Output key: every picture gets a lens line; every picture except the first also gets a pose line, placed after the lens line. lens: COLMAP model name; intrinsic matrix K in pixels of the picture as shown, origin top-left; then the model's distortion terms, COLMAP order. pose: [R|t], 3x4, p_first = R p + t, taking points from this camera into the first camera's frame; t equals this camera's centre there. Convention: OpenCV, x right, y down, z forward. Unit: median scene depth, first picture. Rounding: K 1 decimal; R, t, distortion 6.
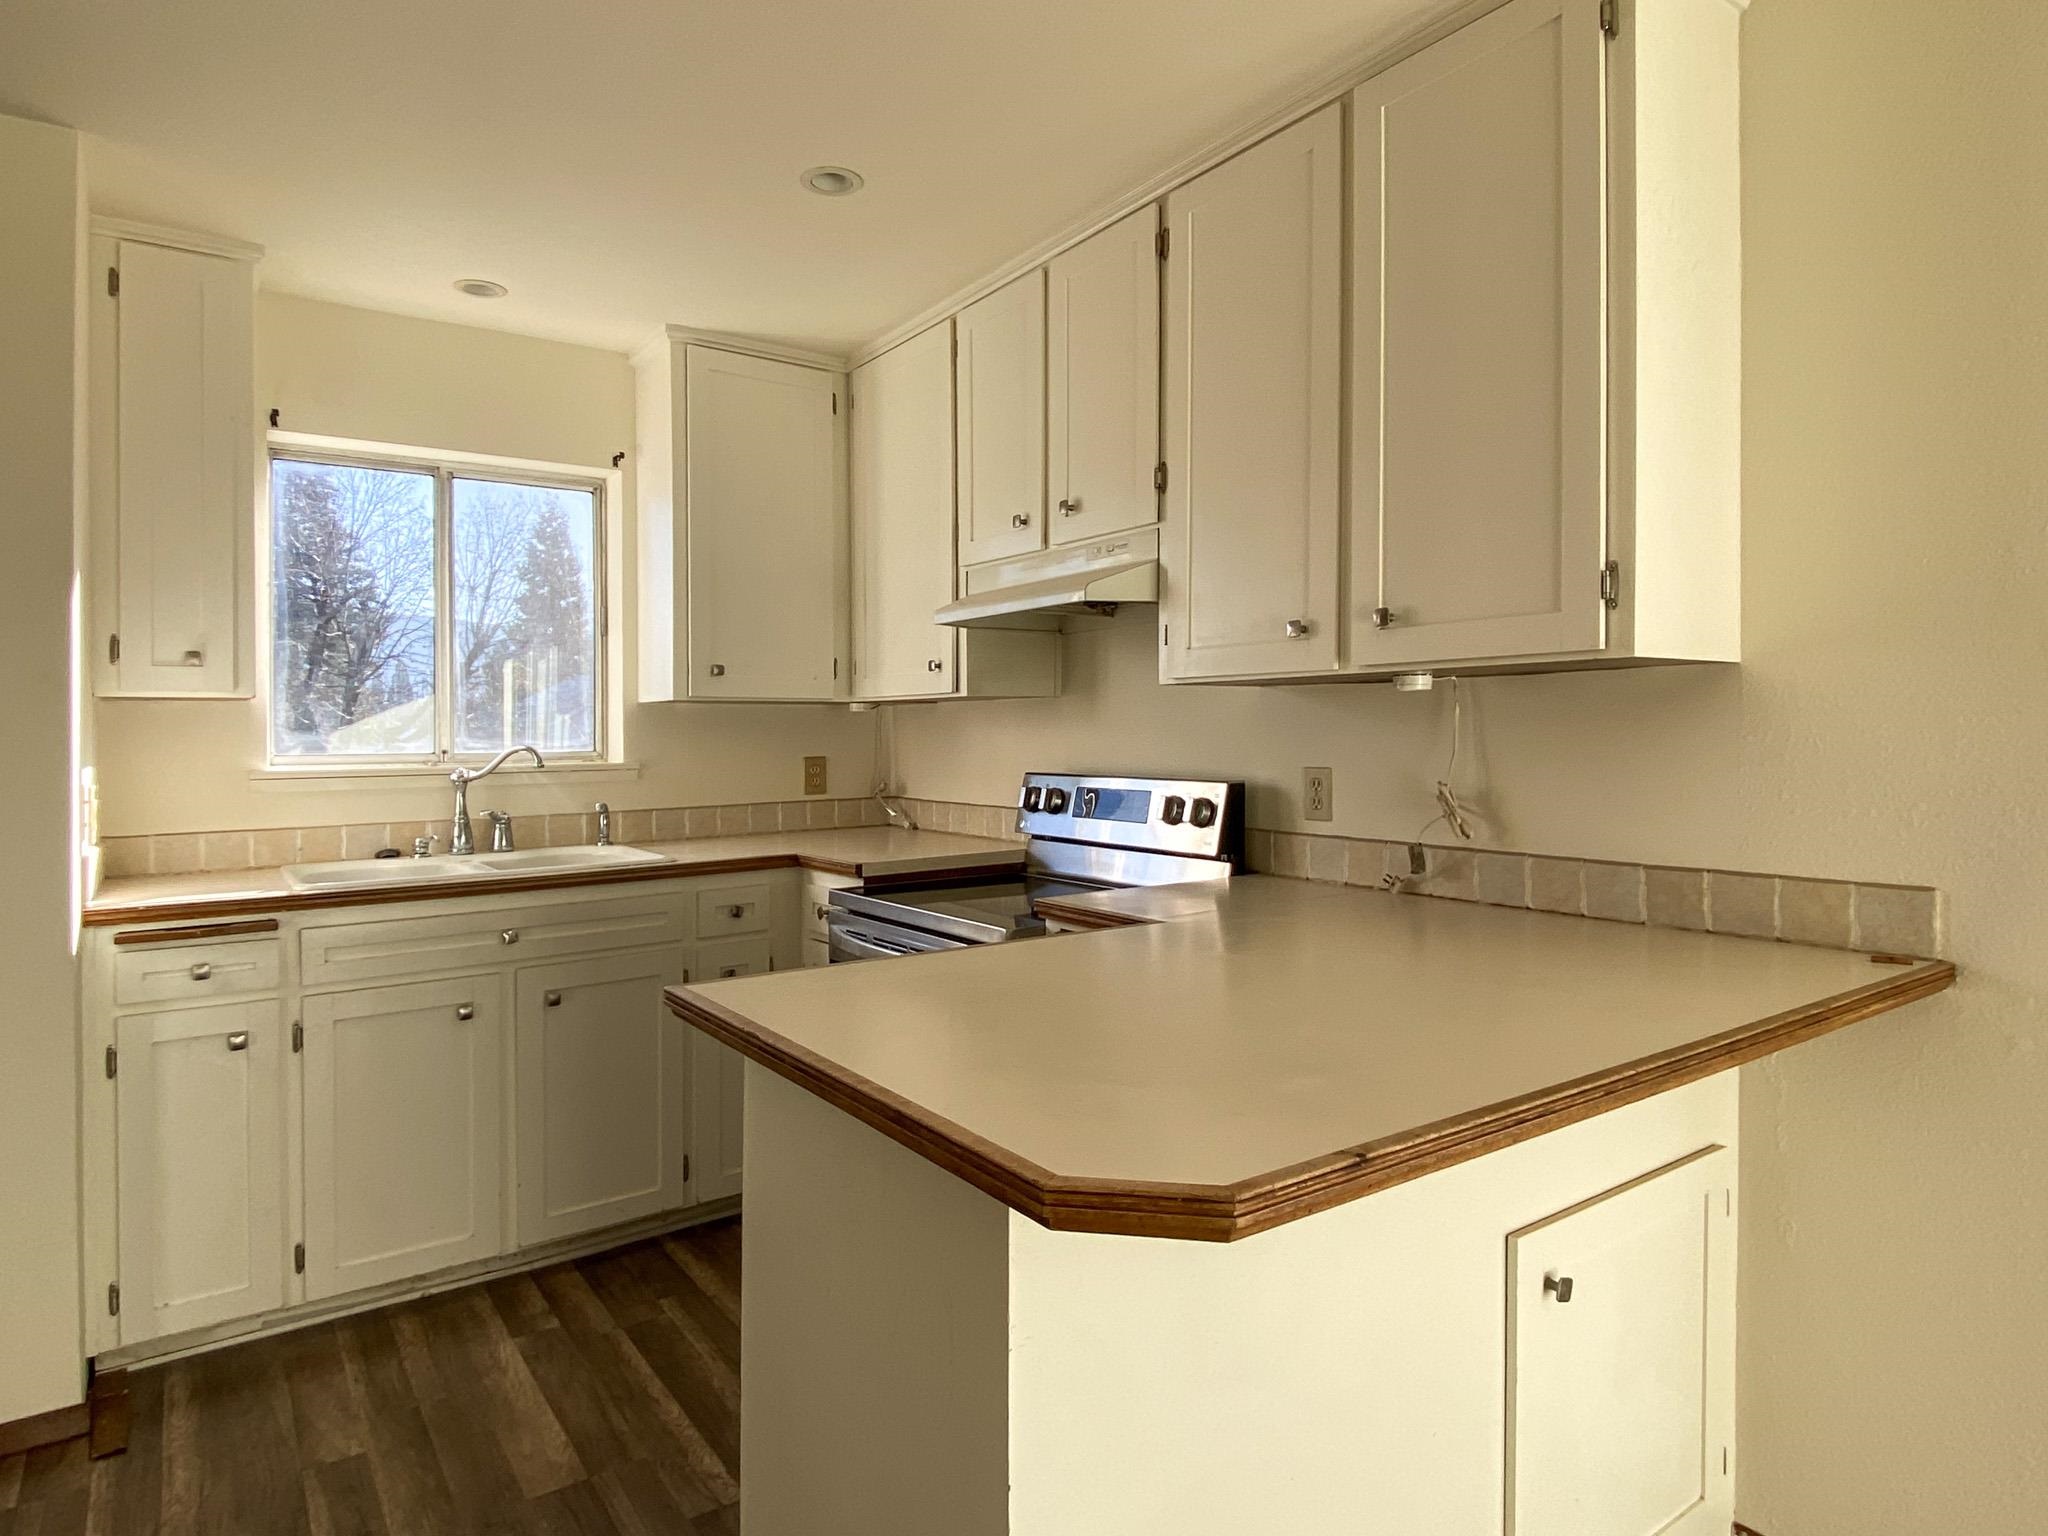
lens RADIAL K [[1213.7, 0, 1000.6], [0, 1213.7, 769.5], [0, 0, 1]] dist [0.120413, -0.083080]
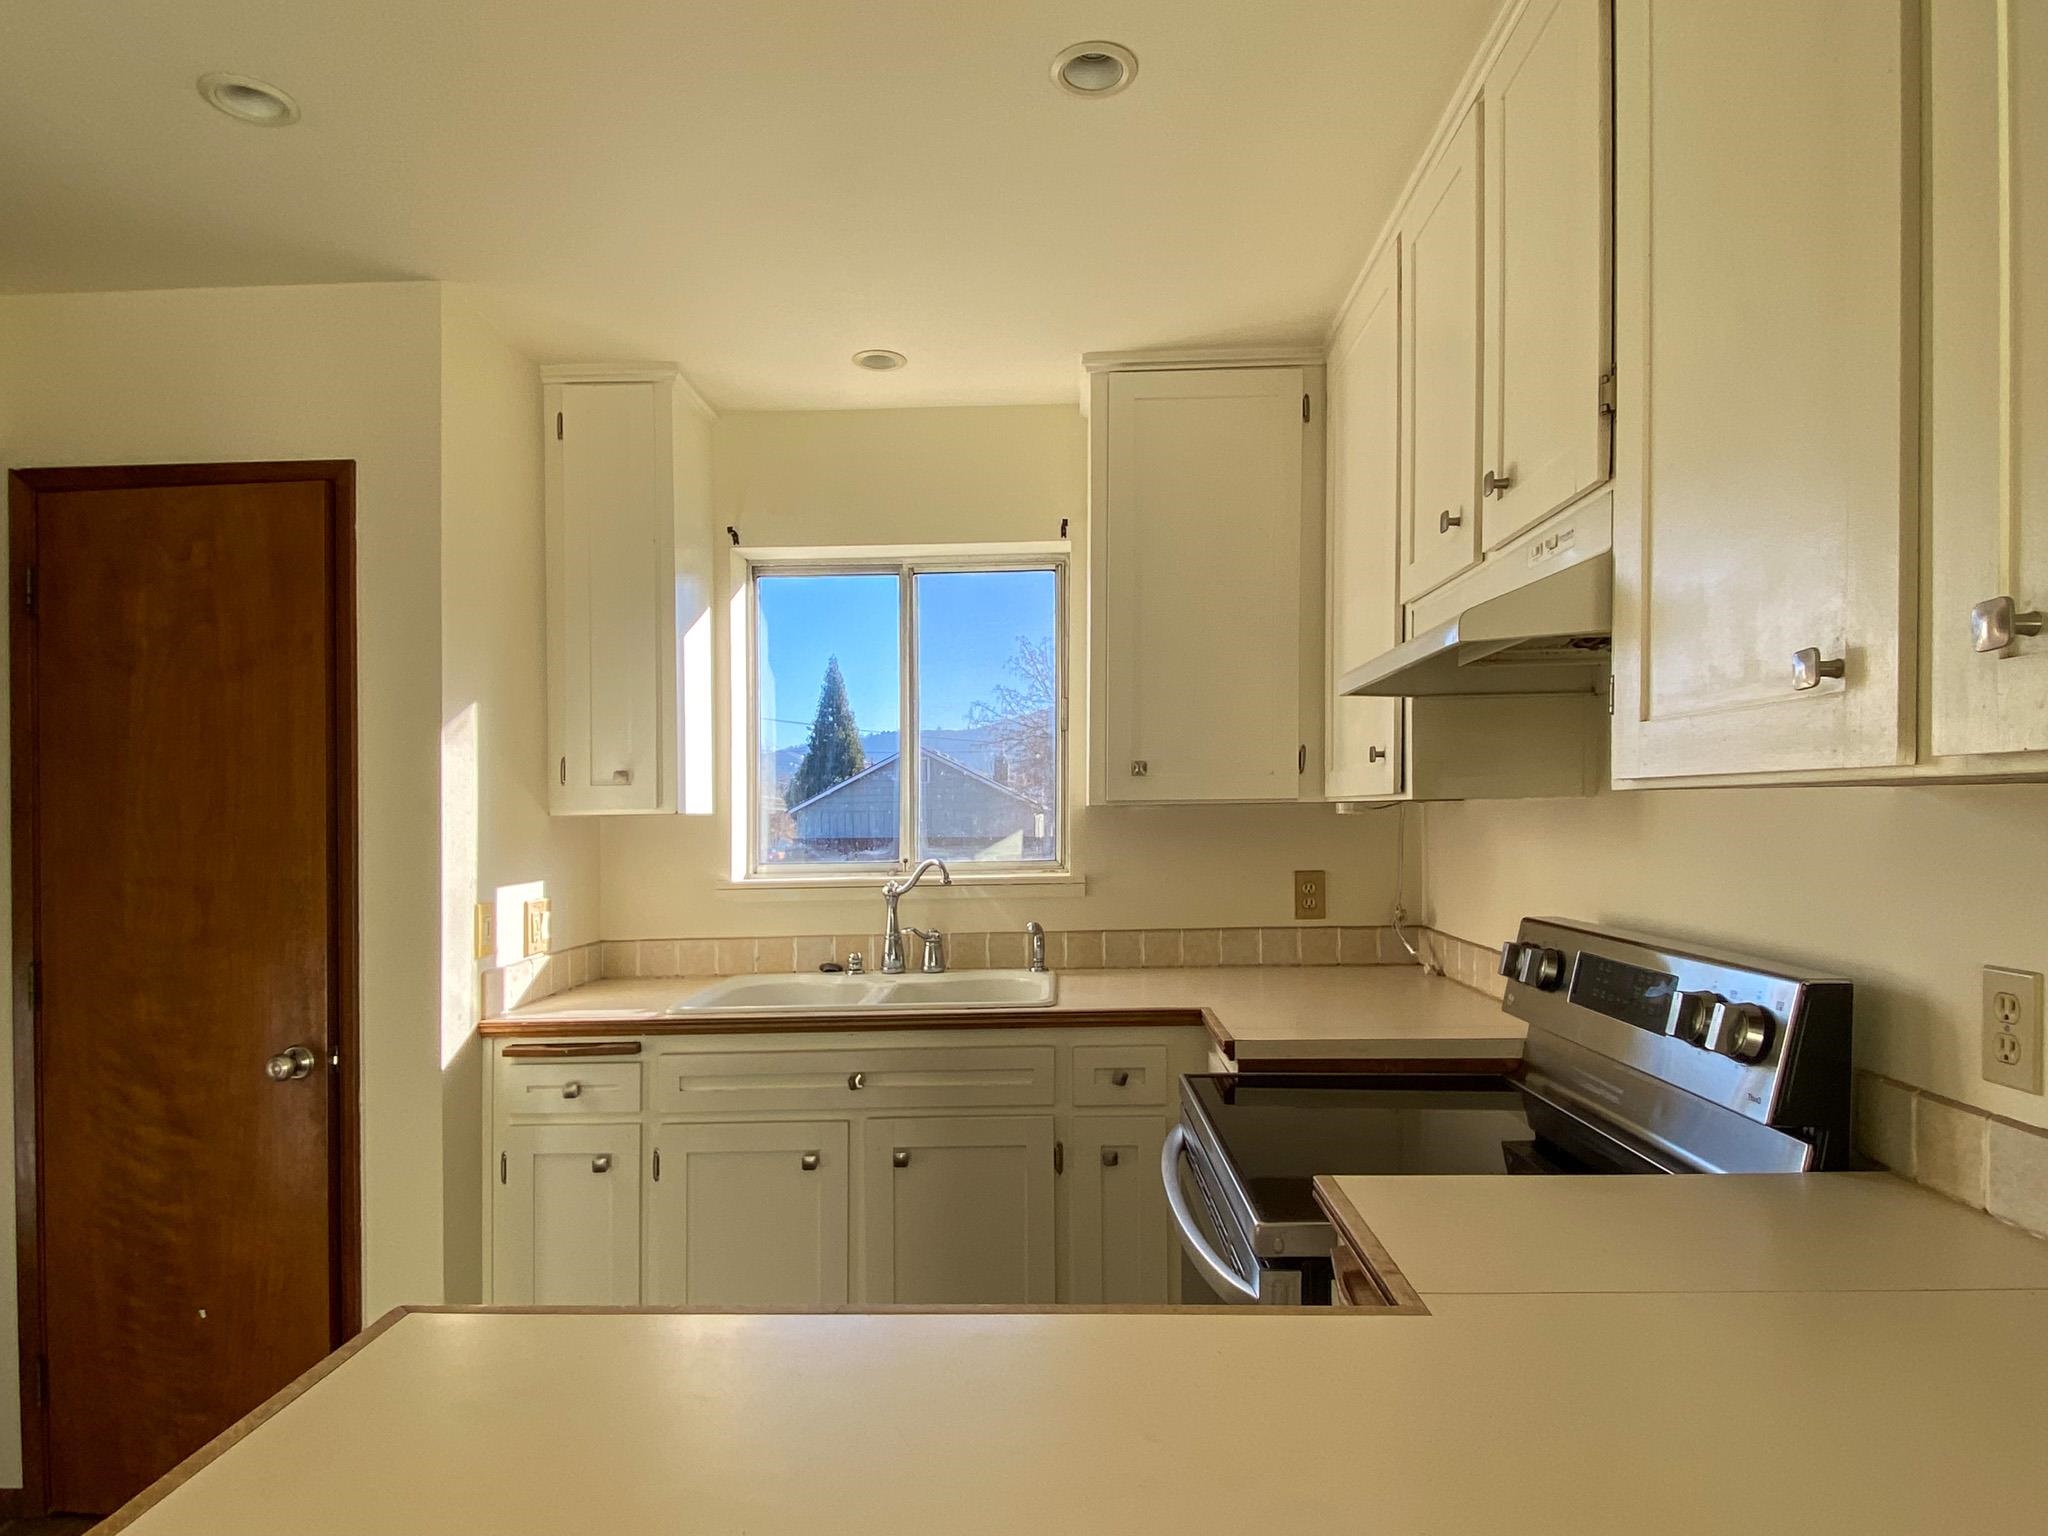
lens RADIAL K [[1188.7, 0, 1027.7], [0, 1188.7, 833.6], [0, 0, 1]] dist [0.089195, -0.077197]
pose [[0.810305, 0.006509, -0.585972, 0.205963], [-0.010177, 0.999944, -0.002966, -0.041574], [0.585920, 0.008367, 0.810326, 0.384985]]
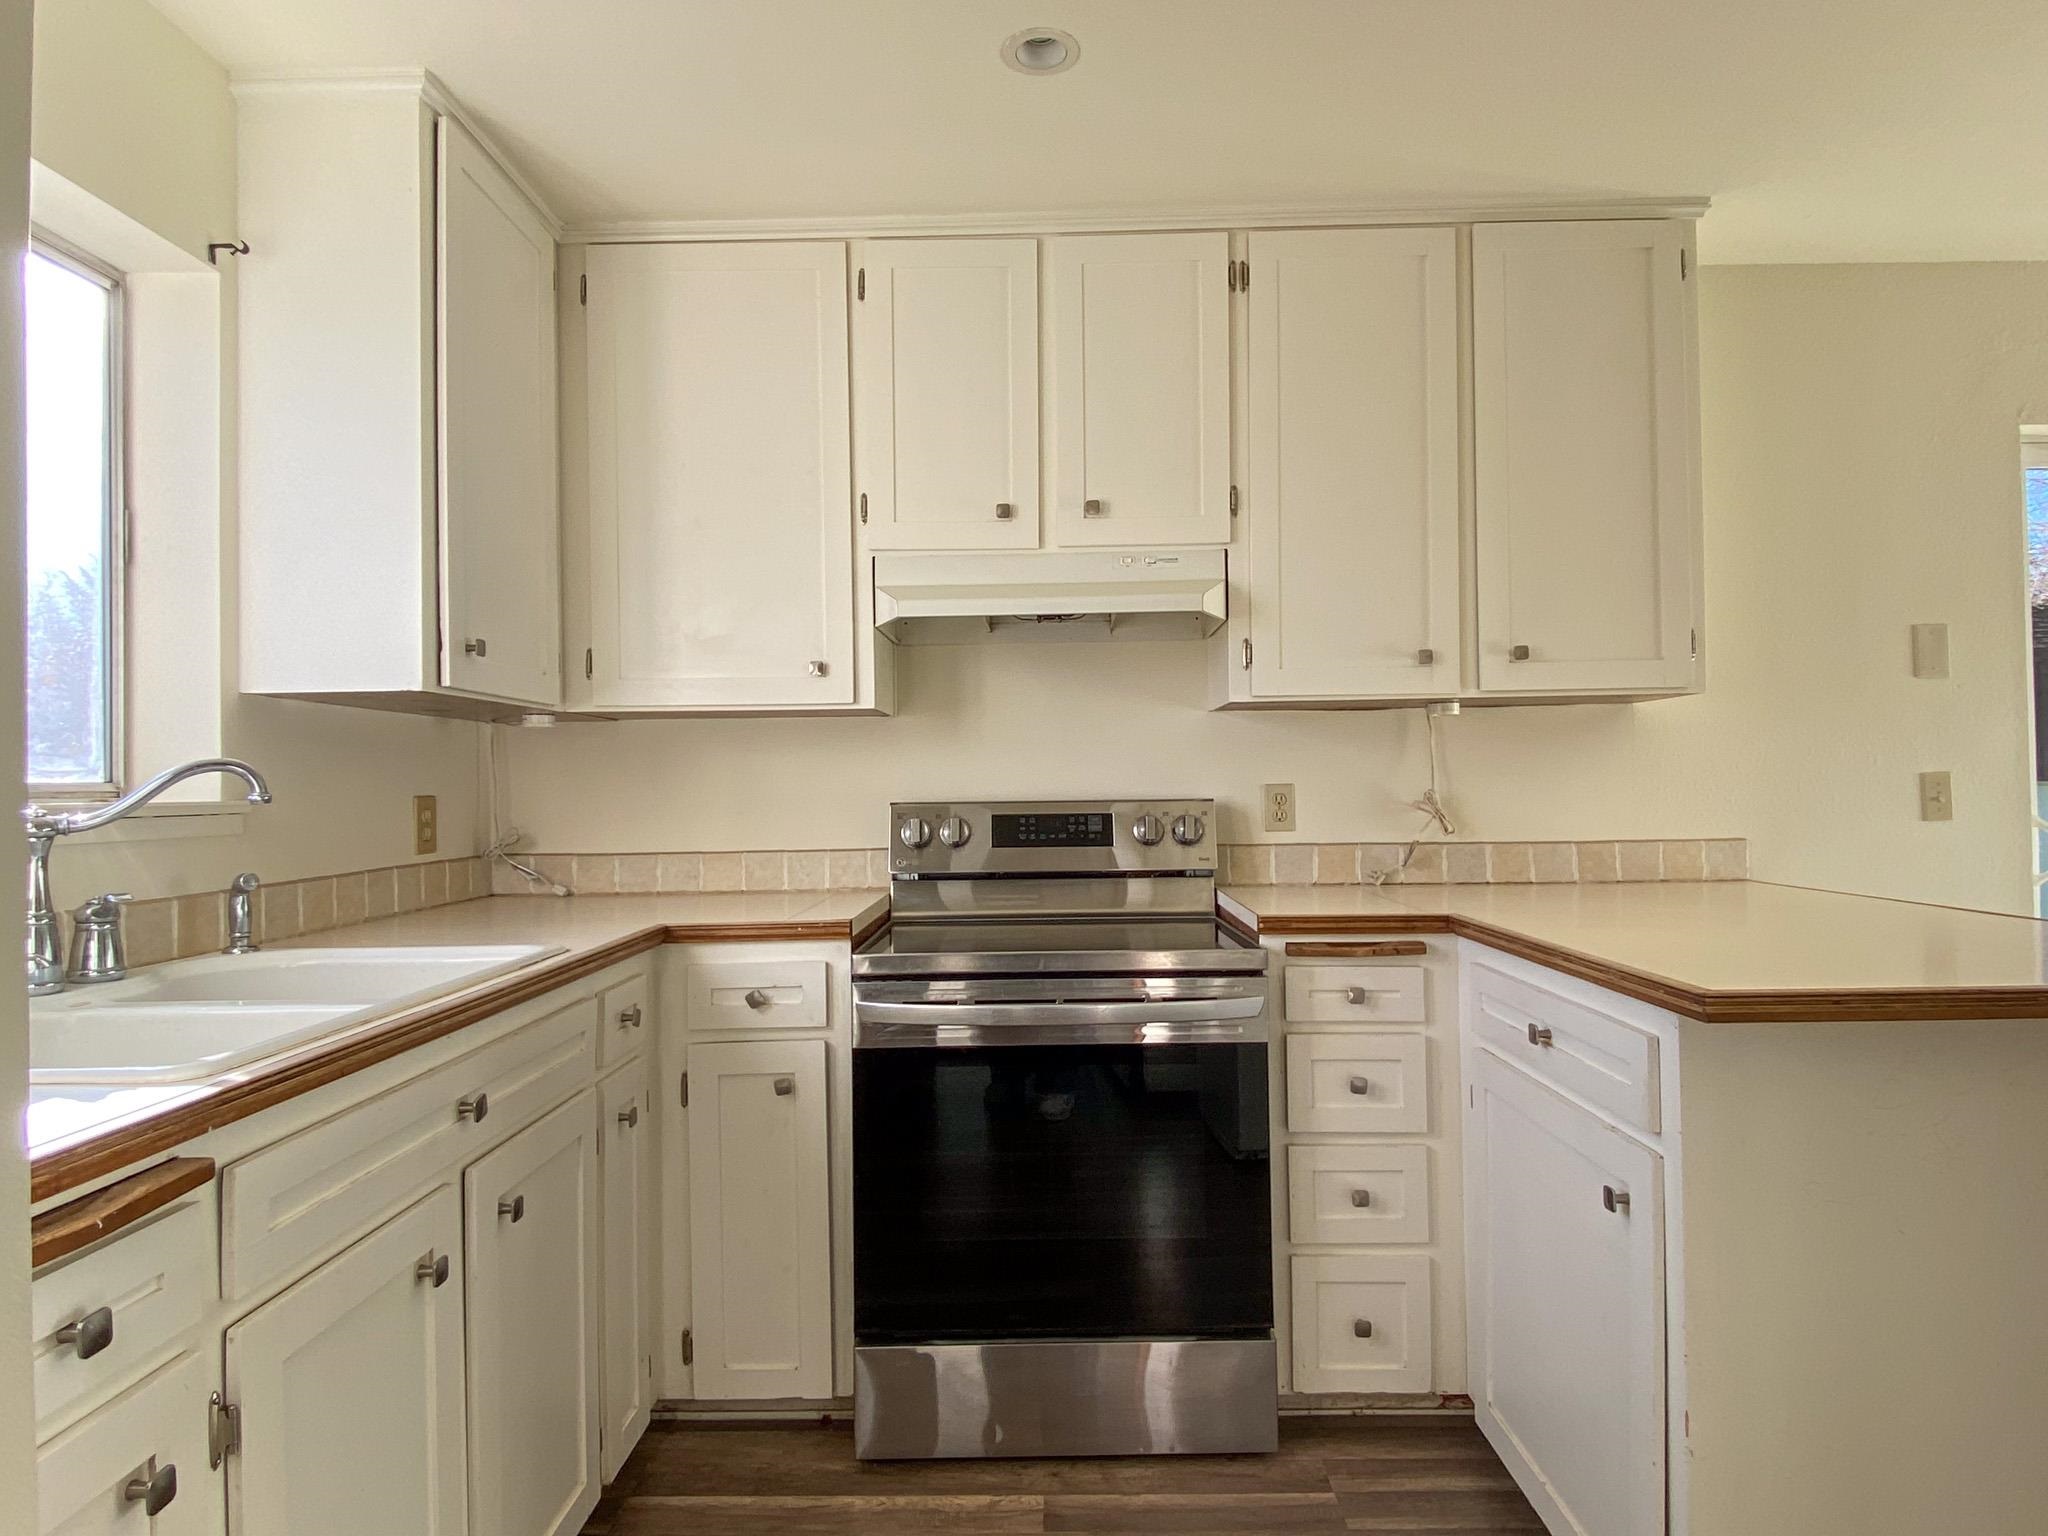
lens RADIAL K [[1213.7, 0, 1000.6], [0, 1213.7, 769.5], [0, 0, 1]] dist [0.120413, -0.083080]
pose [[0.566396, 0.017129, 0.823955, -0.727589], [0.038026, 0.998176, -0.046891, 0.025440], [-0.823256, 0.057891, 0.564711, 0.519425]]
